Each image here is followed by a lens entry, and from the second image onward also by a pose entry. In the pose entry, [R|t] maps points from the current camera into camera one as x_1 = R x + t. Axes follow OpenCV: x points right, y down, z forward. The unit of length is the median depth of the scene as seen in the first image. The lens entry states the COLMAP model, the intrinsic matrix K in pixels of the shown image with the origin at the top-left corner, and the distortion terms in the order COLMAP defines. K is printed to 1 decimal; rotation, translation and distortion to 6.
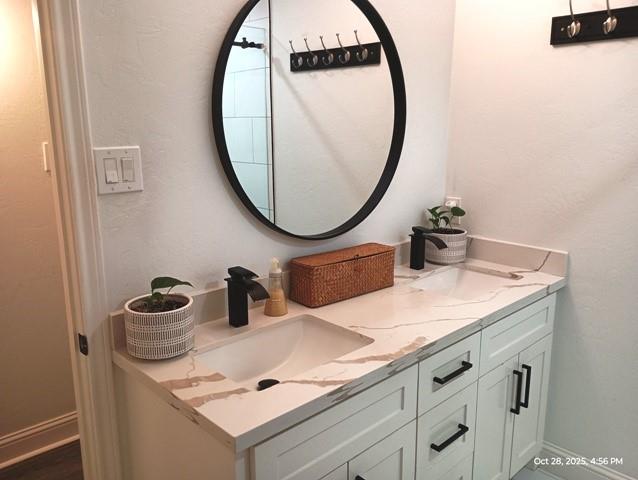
lens RADIAL K [[531.8, 0, 319.4], [0, 531.8, 241.4], [0, 0, 1]] dist [0.041550, -0.061349]
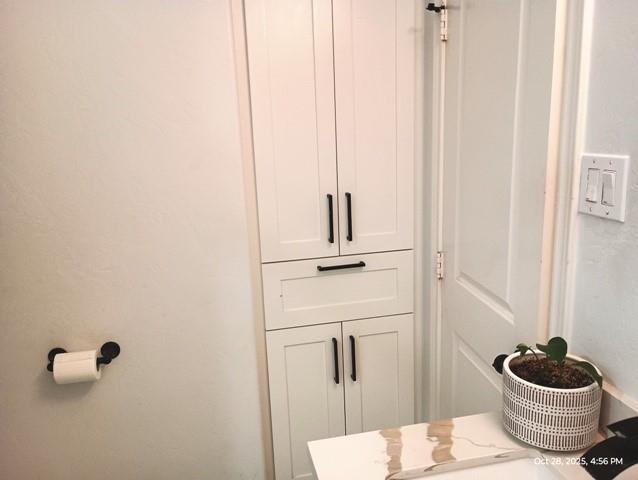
lens RADIAL K [[531.8, 0, 320.1], [0, 531.8, 237.0], [0, 0, 1]] dist [0.041550, -0.061349]
pose [[-0.517435, 0.210536, -0.829419, 0.443662], [-0.155266, 0.930074, 0.332949, -0.253770], [0.841518, 0.301060, -0.448564, 1.030402]]
